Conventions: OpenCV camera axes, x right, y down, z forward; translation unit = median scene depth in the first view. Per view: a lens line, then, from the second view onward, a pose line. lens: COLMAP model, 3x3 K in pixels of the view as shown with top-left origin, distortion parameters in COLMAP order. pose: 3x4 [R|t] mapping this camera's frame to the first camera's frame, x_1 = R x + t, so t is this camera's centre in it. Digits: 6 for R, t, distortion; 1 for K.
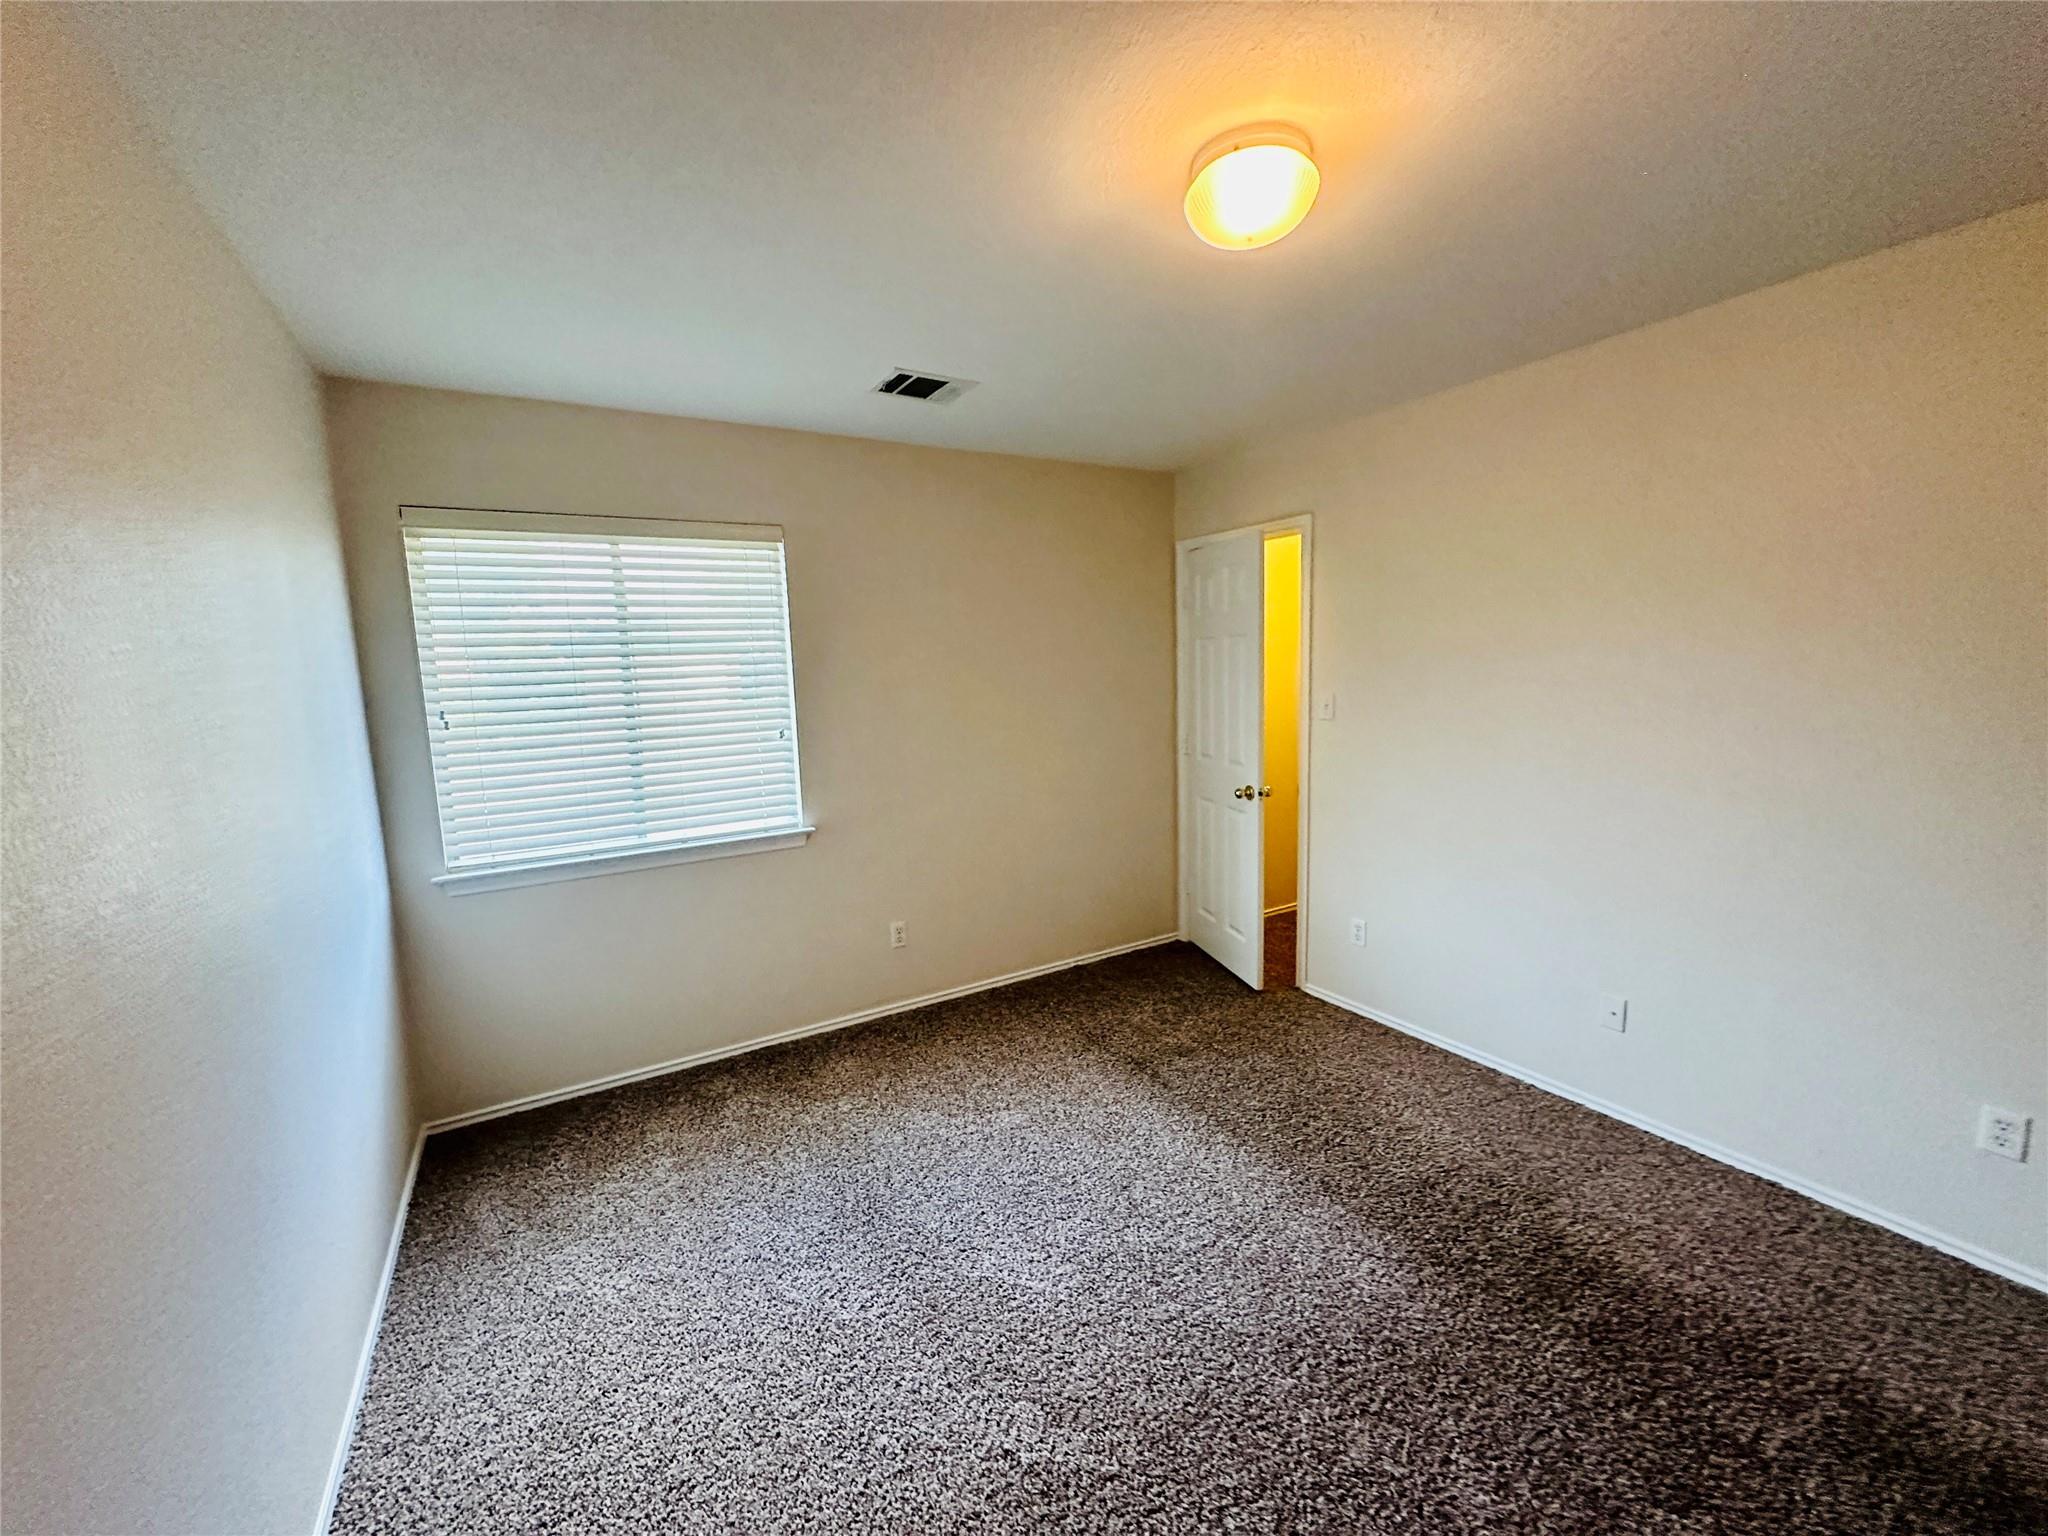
lens RADIAL K [[818.6, 0, 1021.6], [0, 818.6, 766.1], [0, 0, 1]] dist [-0.001113, 0.001187]
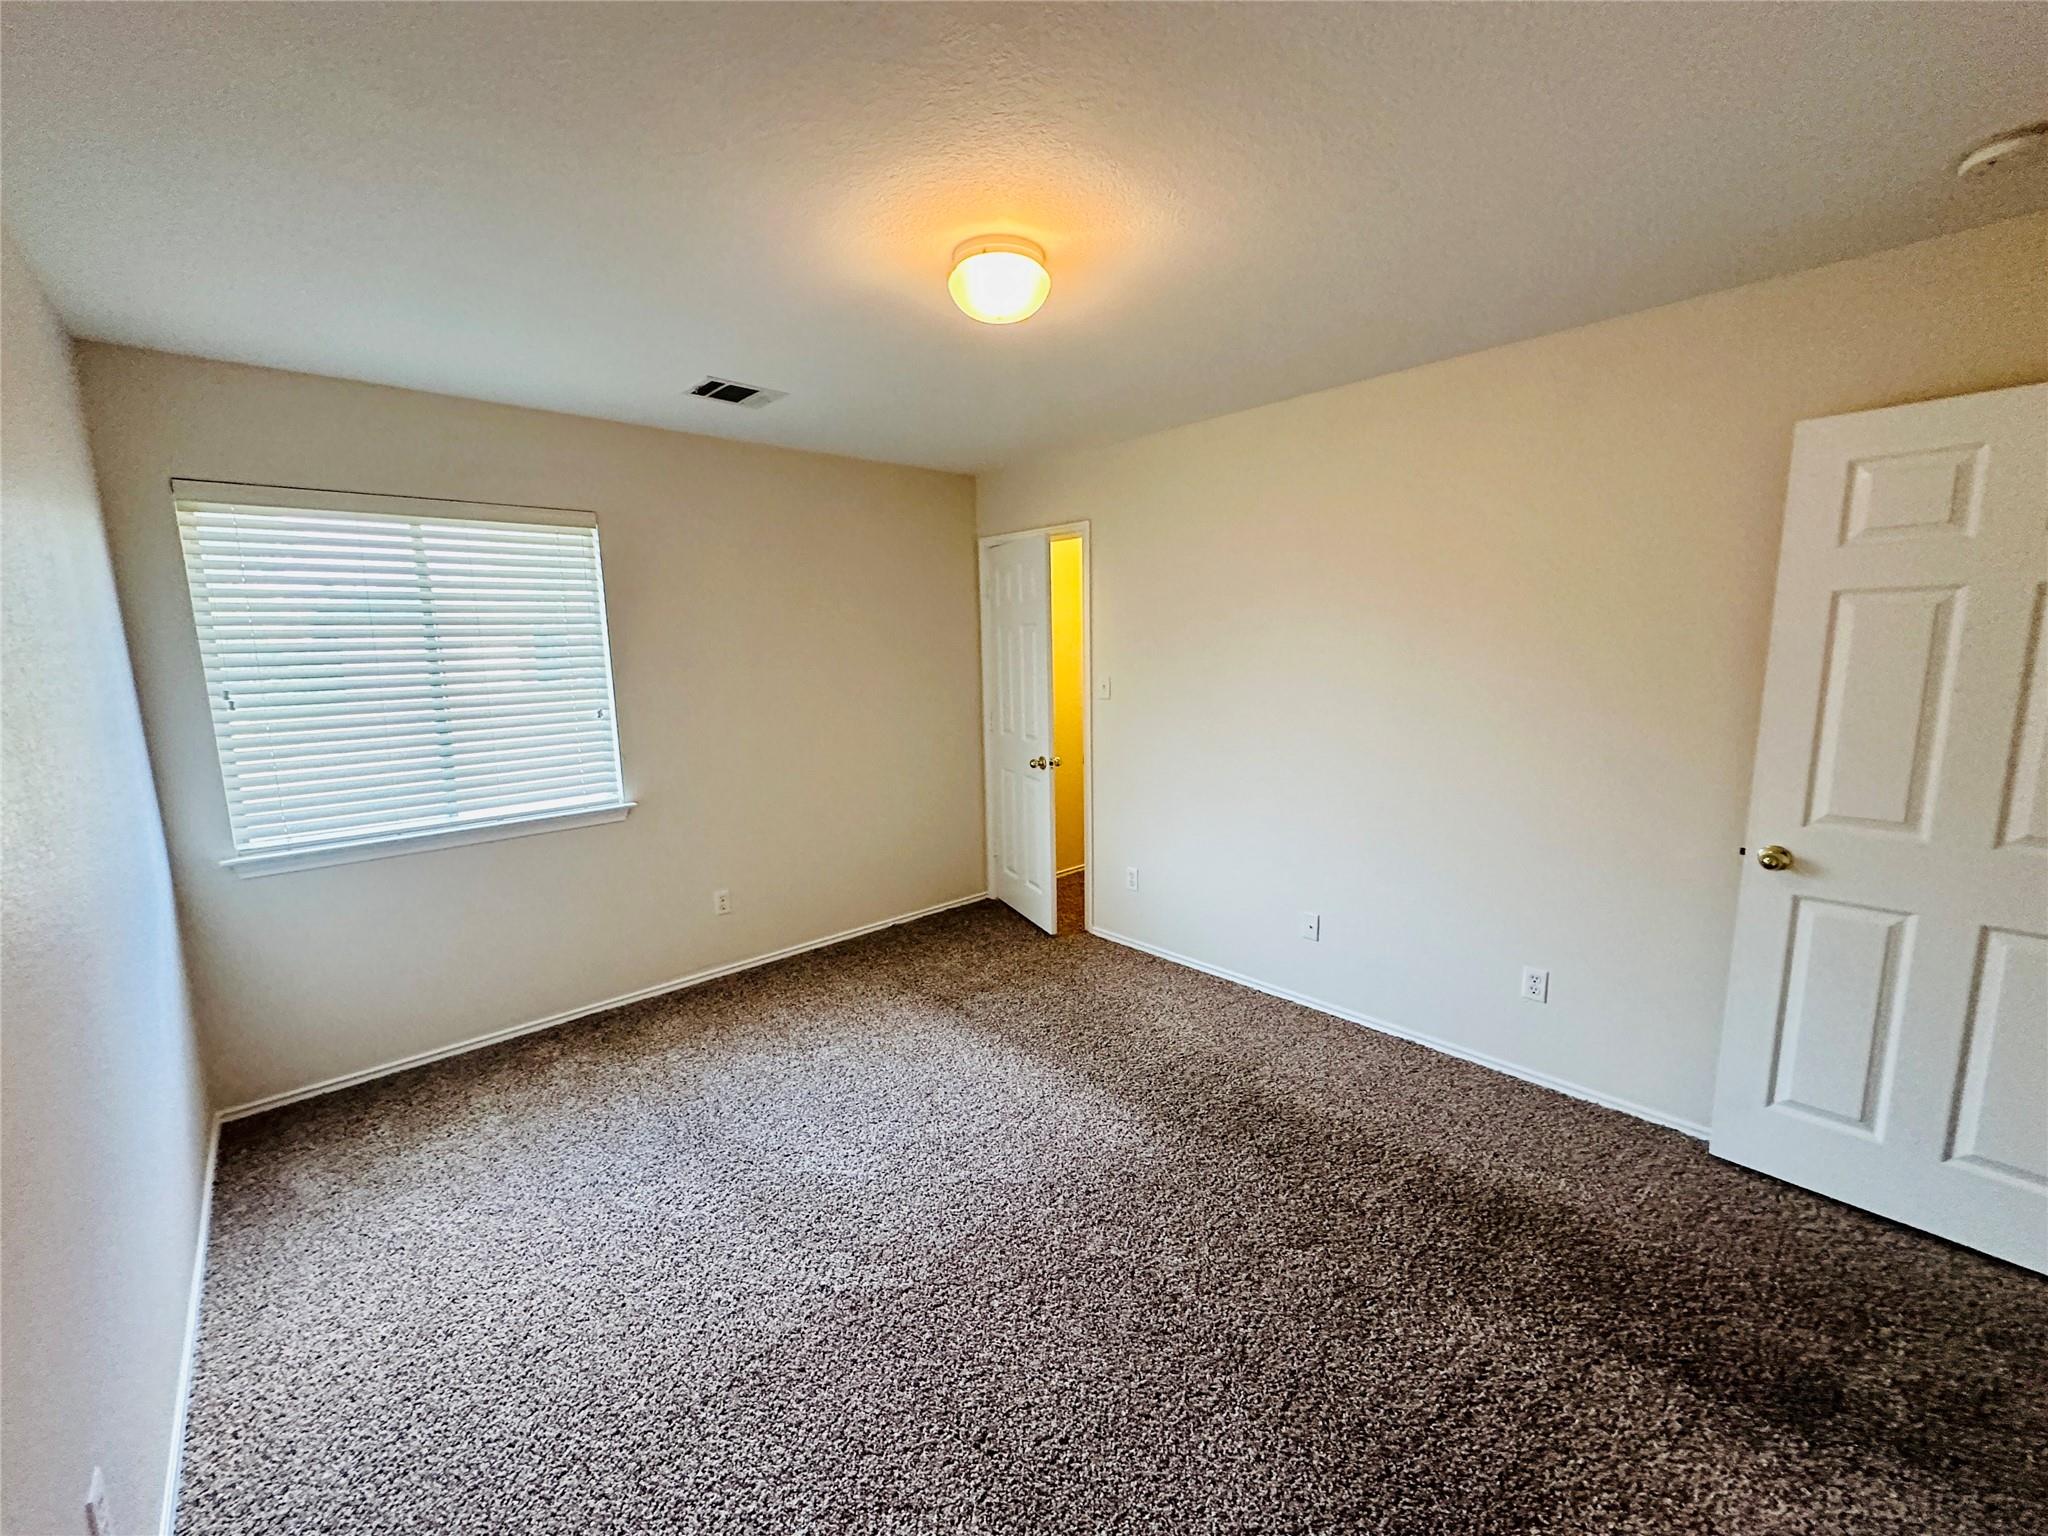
lens RADIAL K [[818.6, 0, 1021.6], [0, 818.6, 766.1], [0, 0, 1]] dist [-0.001113, 0.001187]
pose [[0.978934, -0.018576, 0.203332, 0.023024], [0.014263, 0.999641, 0.022660, 0.014128], [-0.203680, -0.019282, 0.978848, -0.154223]]
